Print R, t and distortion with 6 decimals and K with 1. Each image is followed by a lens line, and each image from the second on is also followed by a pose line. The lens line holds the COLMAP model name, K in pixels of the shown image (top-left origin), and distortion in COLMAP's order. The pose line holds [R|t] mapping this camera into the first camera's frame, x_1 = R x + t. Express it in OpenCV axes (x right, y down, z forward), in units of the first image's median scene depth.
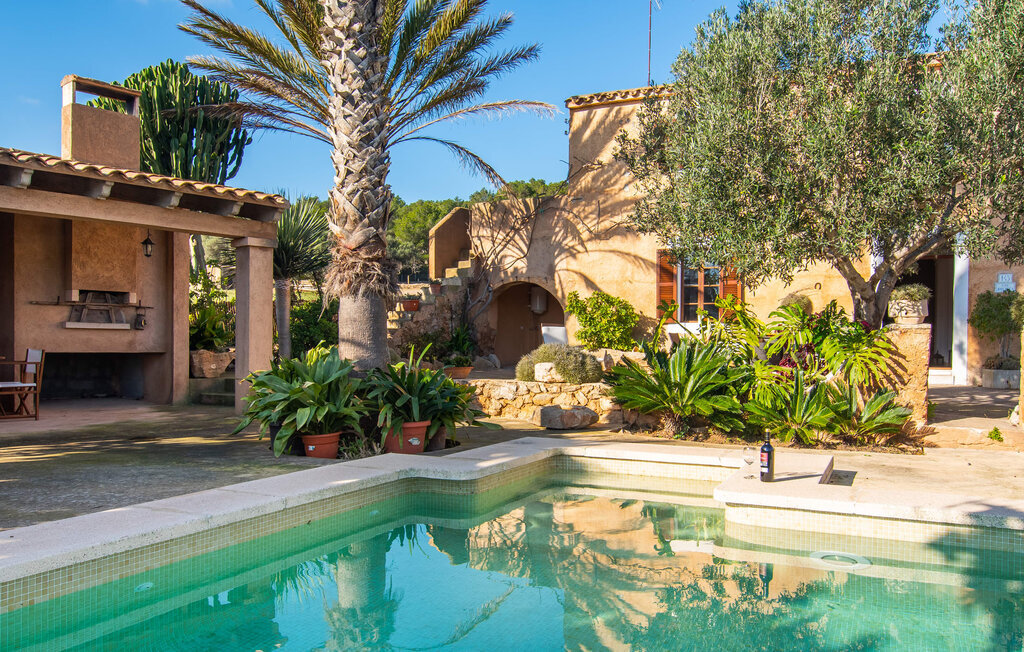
lens RADIAL K [[787.7, 0, 515.7], [0, 787.7, 357.4], [0, 0, 1]] dist [0.002802, -0.000287]
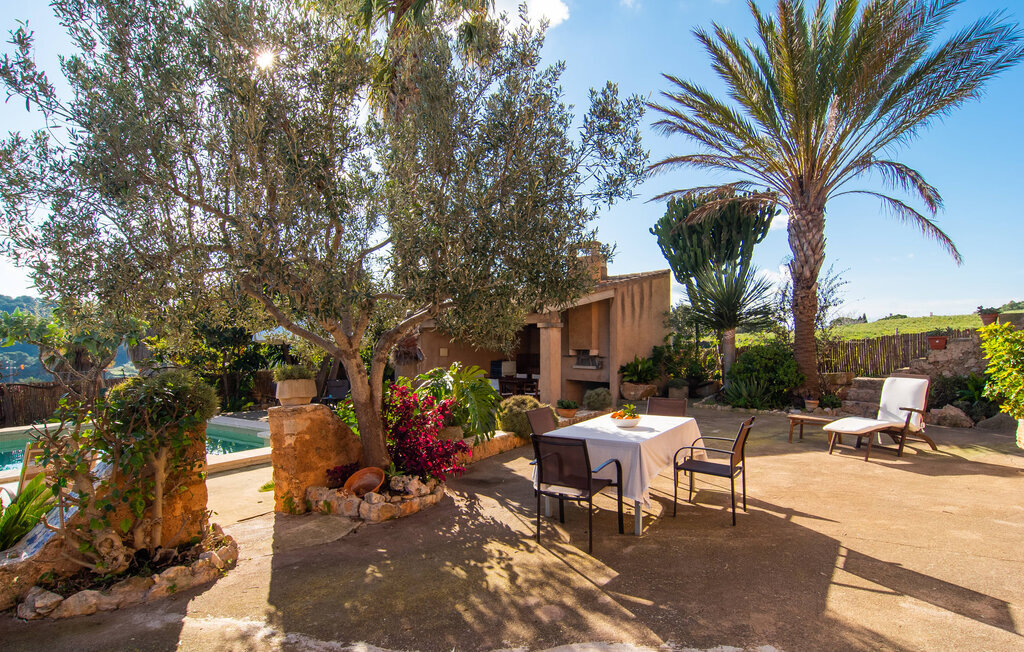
lens RADIAL K [[547.9, 0, 514.9], [0, 547.9, 359.6], [0, 0, 1]] dist [0.001161, 0.000229]
pose [[-0.135952, 0.019534, -0.990523, 0.890510], [-0.016203, 0.999628, 0.021937, -0.091617], [0.990583, 0.019032, -0.135585, 1.080481]]
